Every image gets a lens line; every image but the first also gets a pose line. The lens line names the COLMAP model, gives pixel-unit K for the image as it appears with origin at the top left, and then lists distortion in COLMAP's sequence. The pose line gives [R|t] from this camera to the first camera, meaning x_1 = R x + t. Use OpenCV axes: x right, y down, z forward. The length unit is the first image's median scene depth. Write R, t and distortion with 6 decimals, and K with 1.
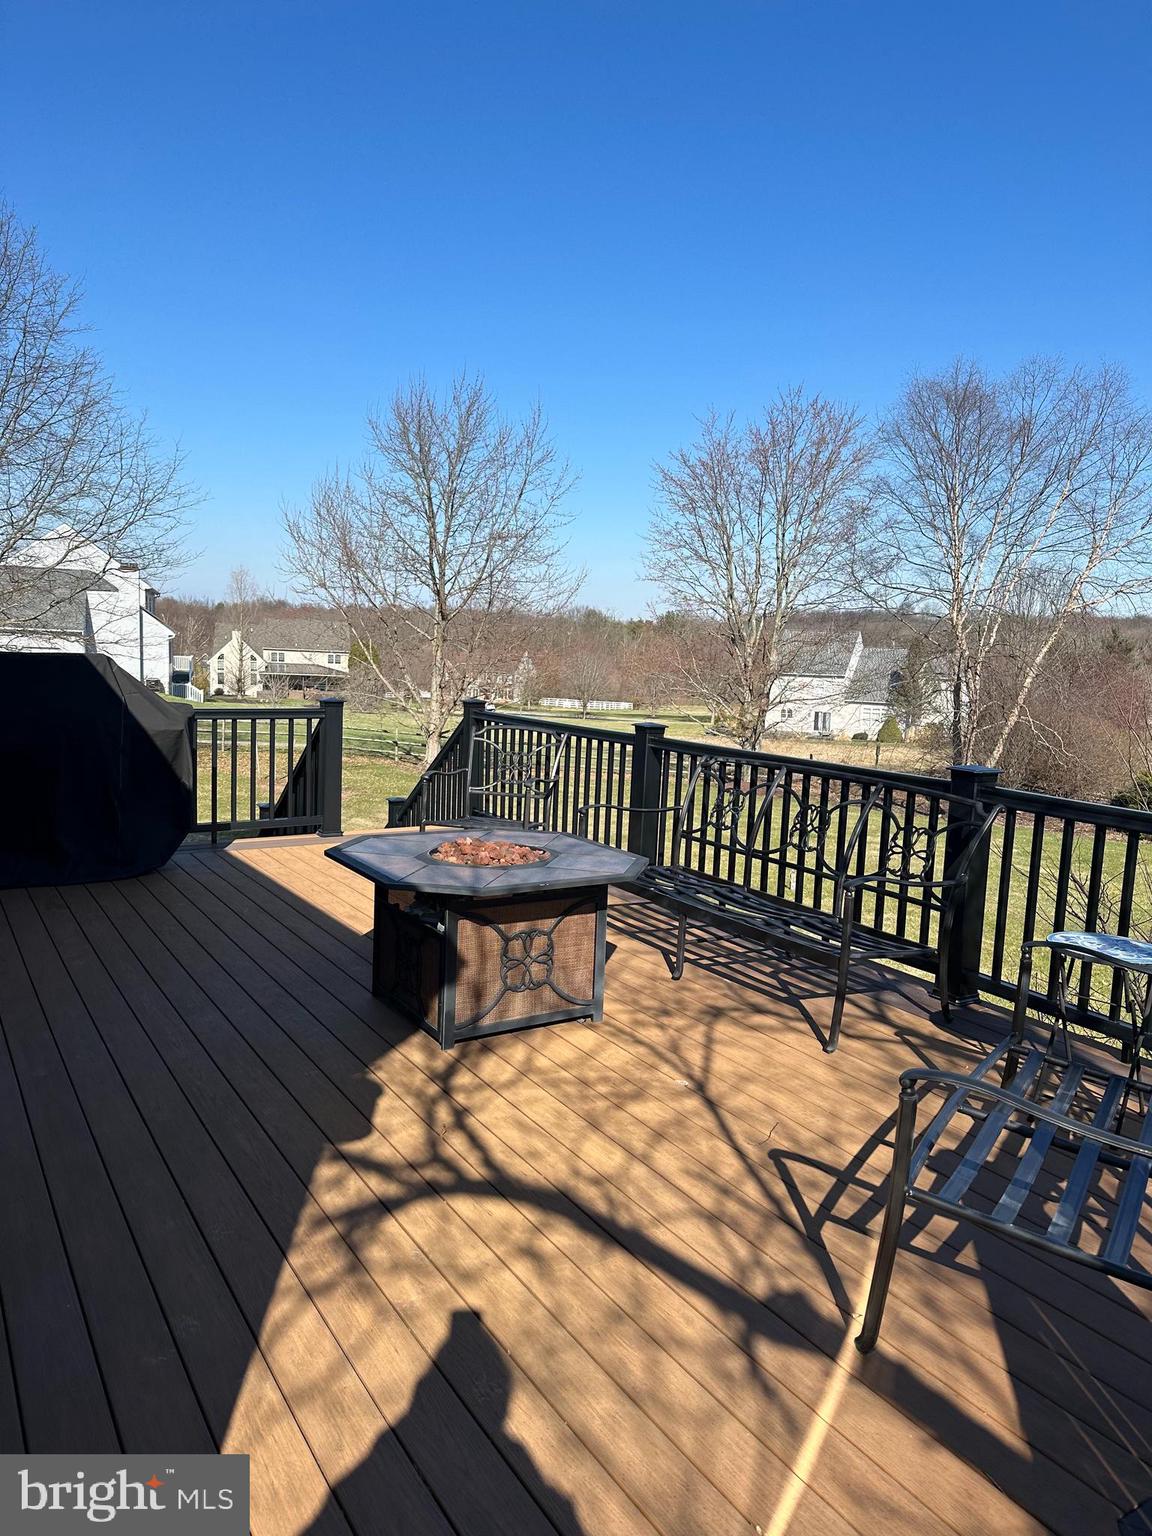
lens RADIAL K [[1082.7, 0, 583.2], [0, 1082.7, 793.4], [0, 0, 1]] dist [0.122645, -0.189137]
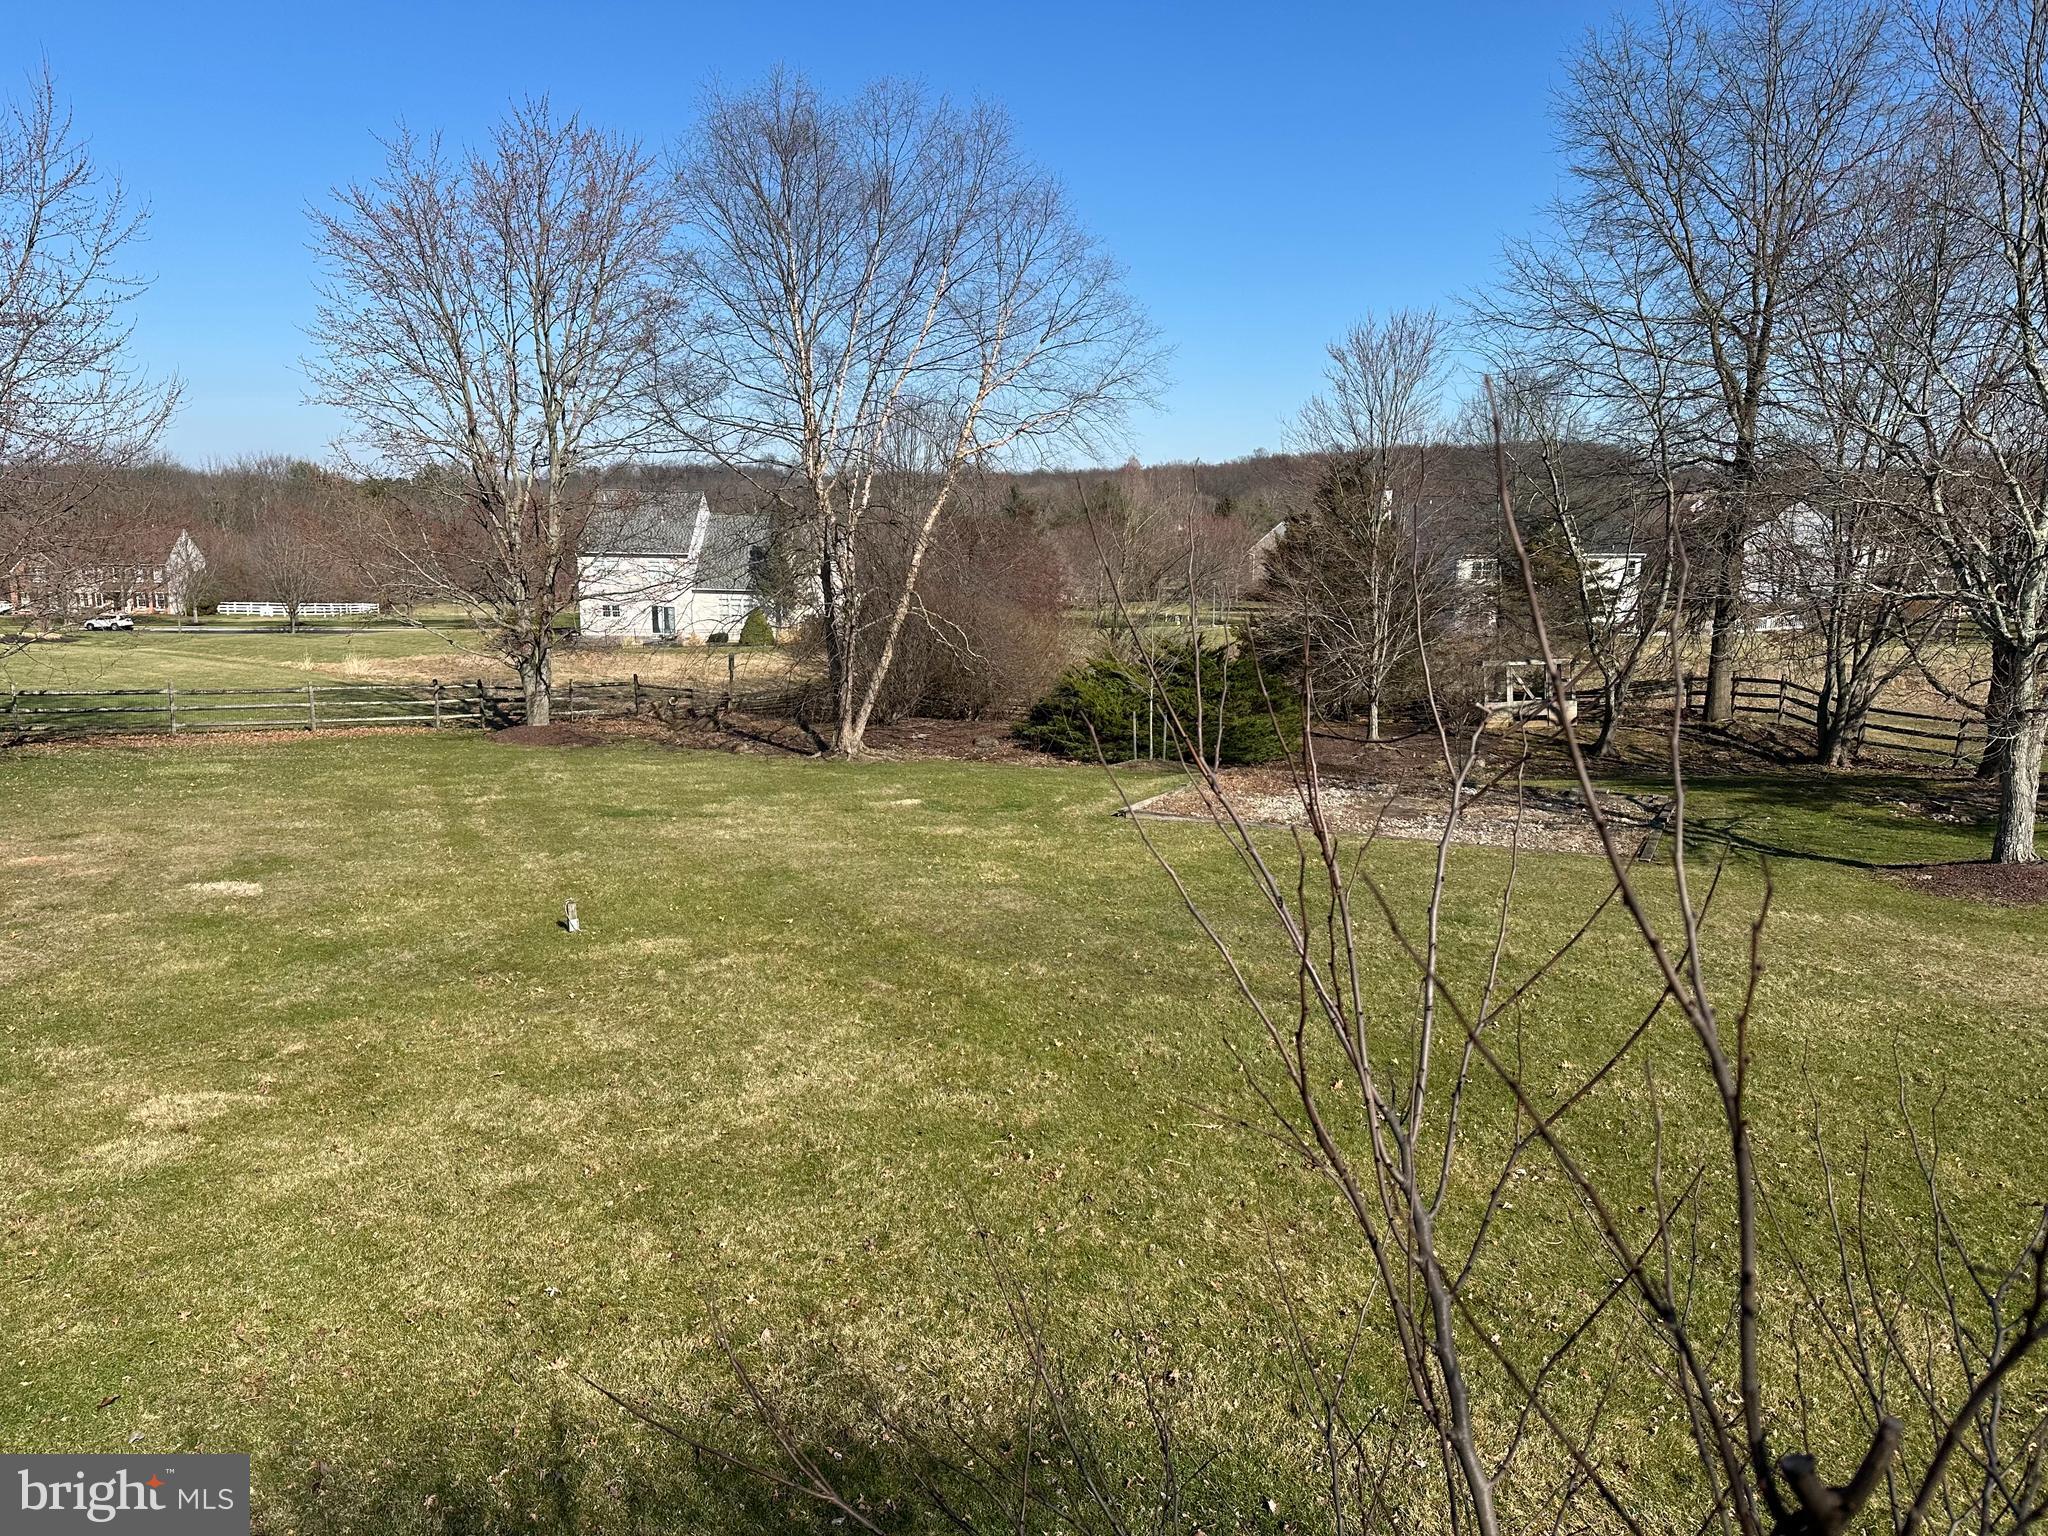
lens RADIAL K [[1443.6, 0, 980.2], [0, 1443.6, 777.4], [0, 0, 1]] dist [0.122645, -0.189137]
pose [[0.911664, -0.094623, 0.399893, 0.047892], [0.076863, 0.995219, 0.060259, -0.012327], [-0.403683, -0.024199, 0.914579, 0.109558]]
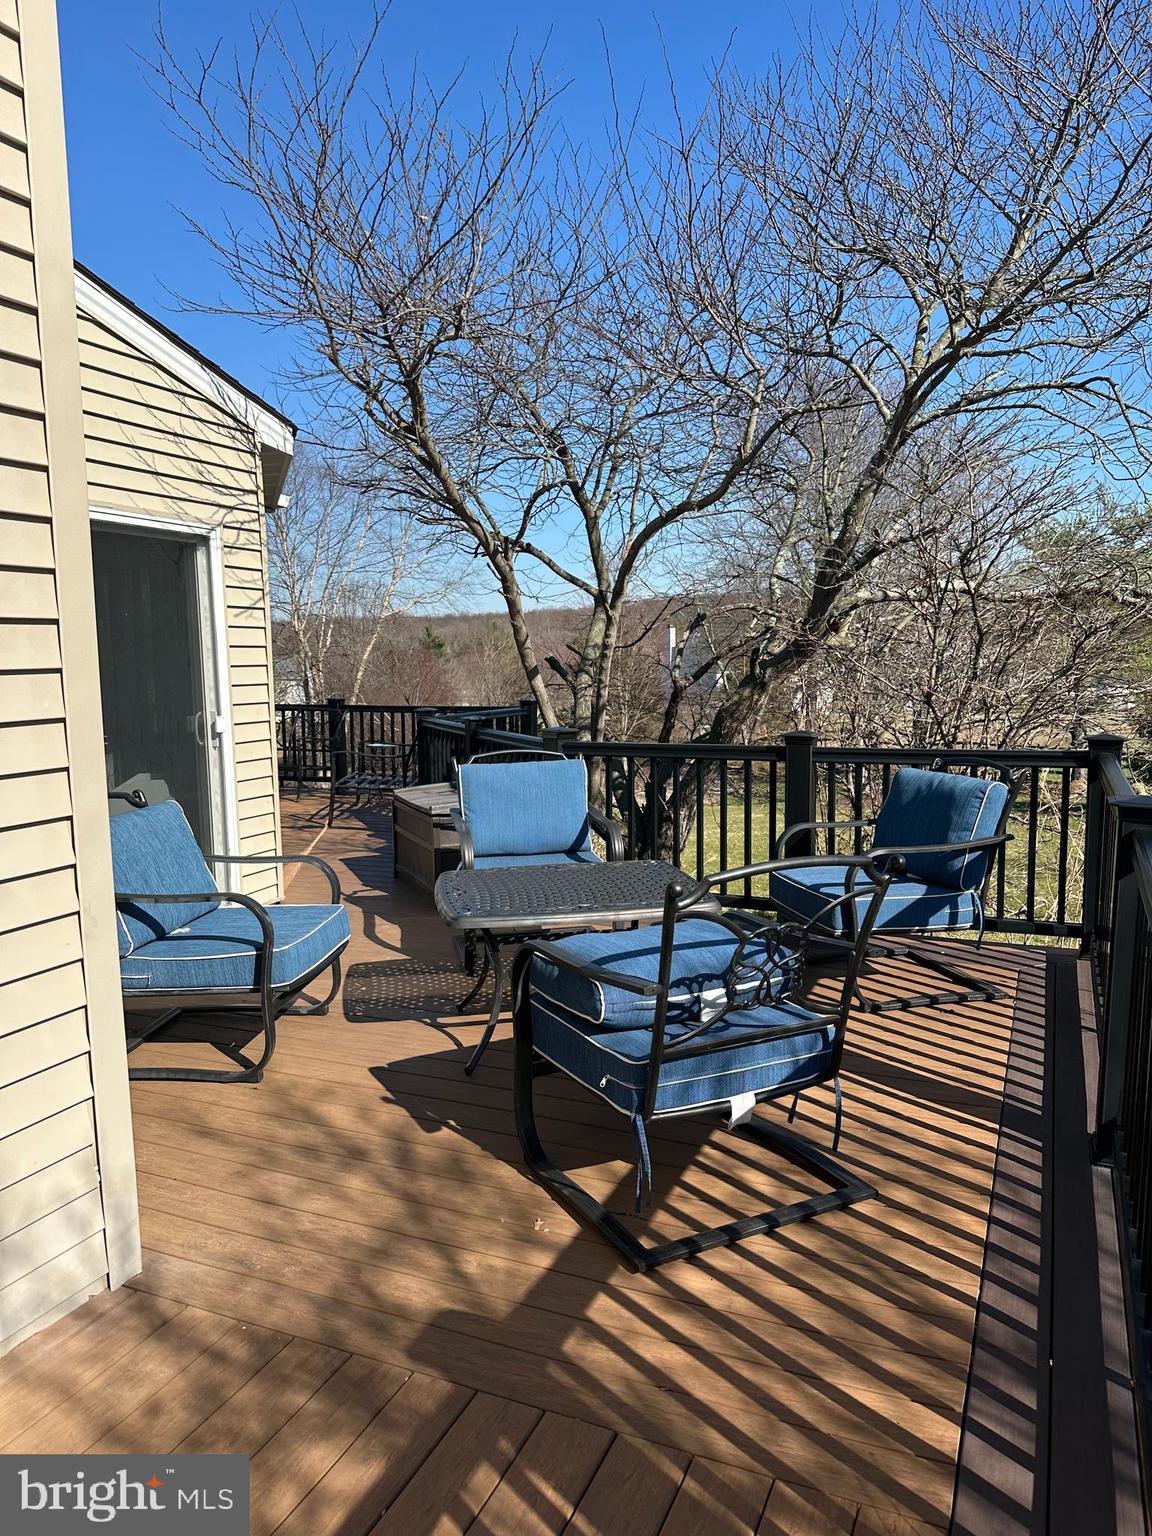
lens RADIAL K [[1082.7, 0, 583.2], [0, 1082.7, 793.4], [0, 0, 1]] dist [0.122645, -0.189137]
pose [[0.834100, -0.114528, 0.539592, -0.063493], [0.116240, 0.992737, 0.031024, 0.021840], [-0.539226, 0.036845, 0.841355, -0.163577]]
